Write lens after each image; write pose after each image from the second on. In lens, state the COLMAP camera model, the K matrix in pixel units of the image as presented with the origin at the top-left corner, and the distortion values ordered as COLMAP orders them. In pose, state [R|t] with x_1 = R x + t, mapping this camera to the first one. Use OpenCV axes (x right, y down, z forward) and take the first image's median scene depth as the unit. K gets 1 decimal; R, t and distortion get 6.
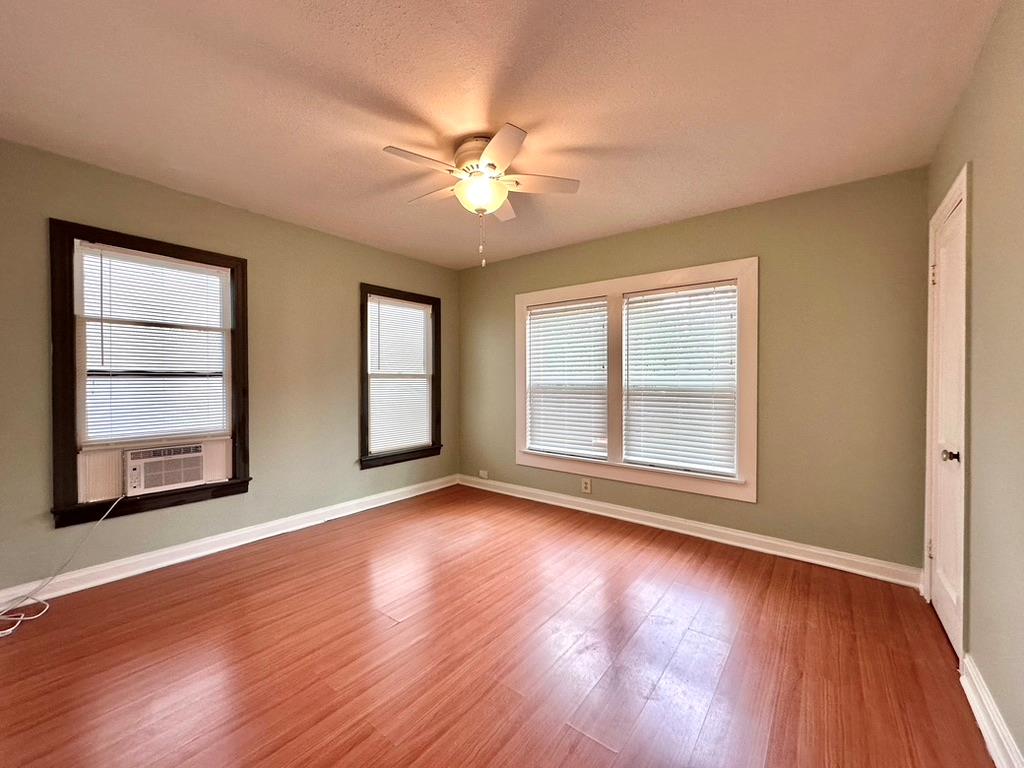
lens RADIAL K [[408.0, 0, 519.0], [0, 408.0, 385.3], [0, 0, 1]] dist [-0.002941, 0.000438]
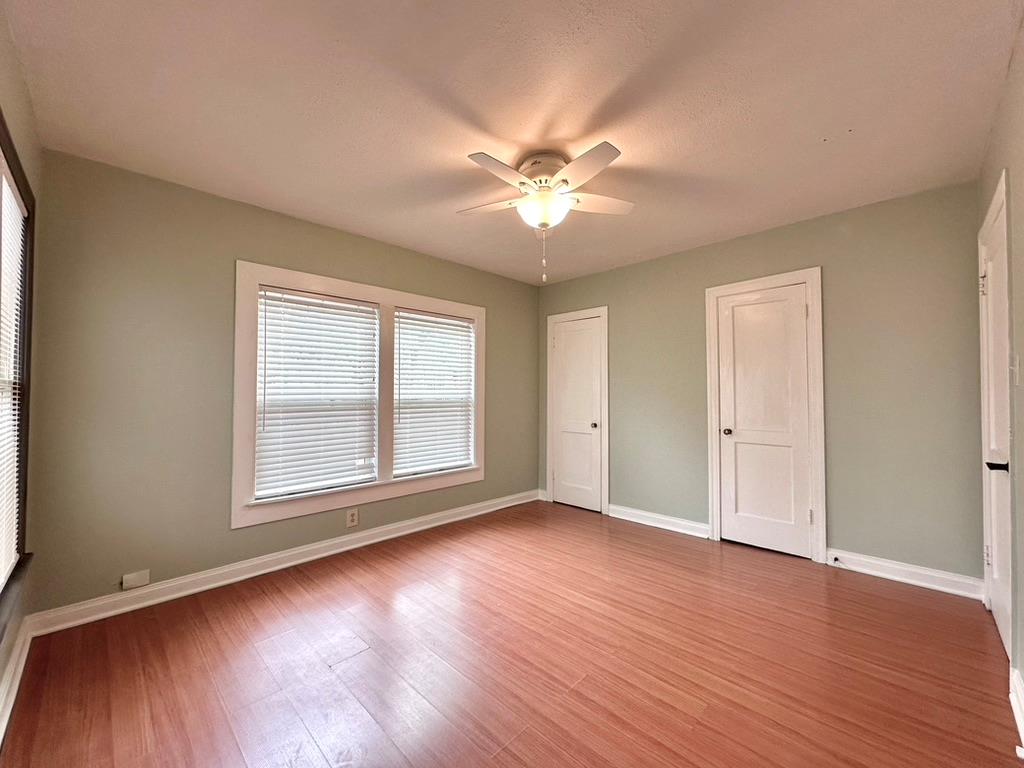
lens RADIAL K [[408.0, 0, 506.7], [0, 408.0, 387.9], [0, 0, 1]] dist [-0.002941, 0.000438]
pose [[0.134997, 0.008031, 0.990813, -0.674647], [0.010444, 0.999900, -0.009527, -0.014929], [-0.990791, 0.011635, 0.134900, 0.594809]]
